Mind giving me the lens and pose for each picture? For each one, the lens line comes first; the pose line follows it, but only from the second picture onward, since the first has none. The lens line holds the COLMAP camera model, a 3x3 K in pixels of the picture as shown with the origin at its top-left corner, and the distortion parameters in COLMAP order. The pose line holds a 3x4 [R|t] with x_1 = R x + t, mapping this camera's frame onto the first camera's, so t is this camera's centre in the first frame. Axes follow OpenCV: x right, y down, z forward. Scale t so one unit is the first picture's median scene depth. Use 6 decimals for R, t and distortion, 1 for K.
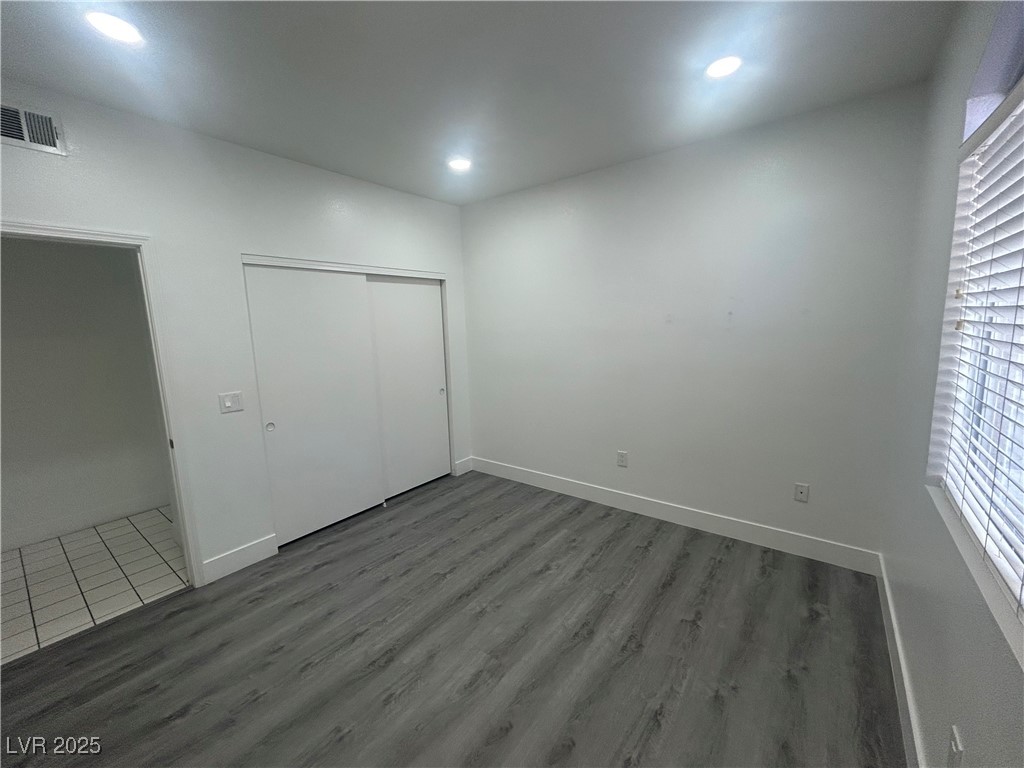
lens RADIAL K [[419.1, 0, 510.8], [0, 419.1, 385.5], [0, 0, 1]] dist [-0.001585, 0.000735]
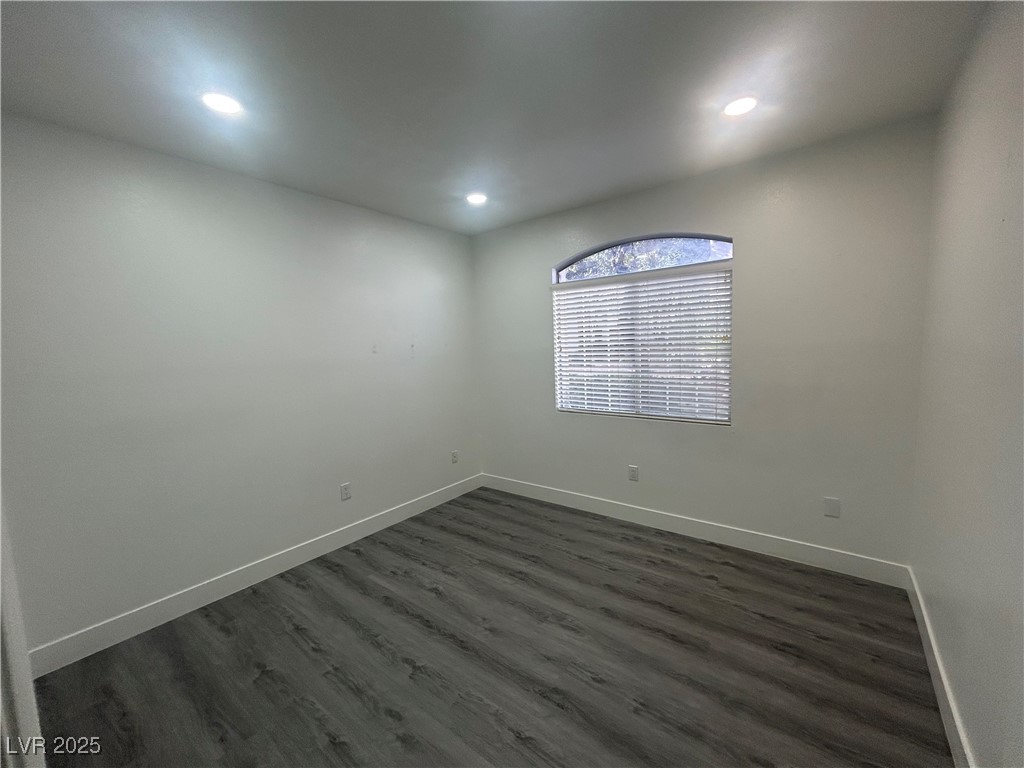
lens RADIAL K [[419.1, 0, 510.8], [0, 419.1, 385.5], [0, 0, 1]] dist [-0.001585, 0.000735]
pose [[-0.006729, -0.067601, 0.997690, -0.947548], [0.184580, 0.980484, 0.067681, -0.086475], [-0.982794, 0.184609, 0.005880, 0.767670]]
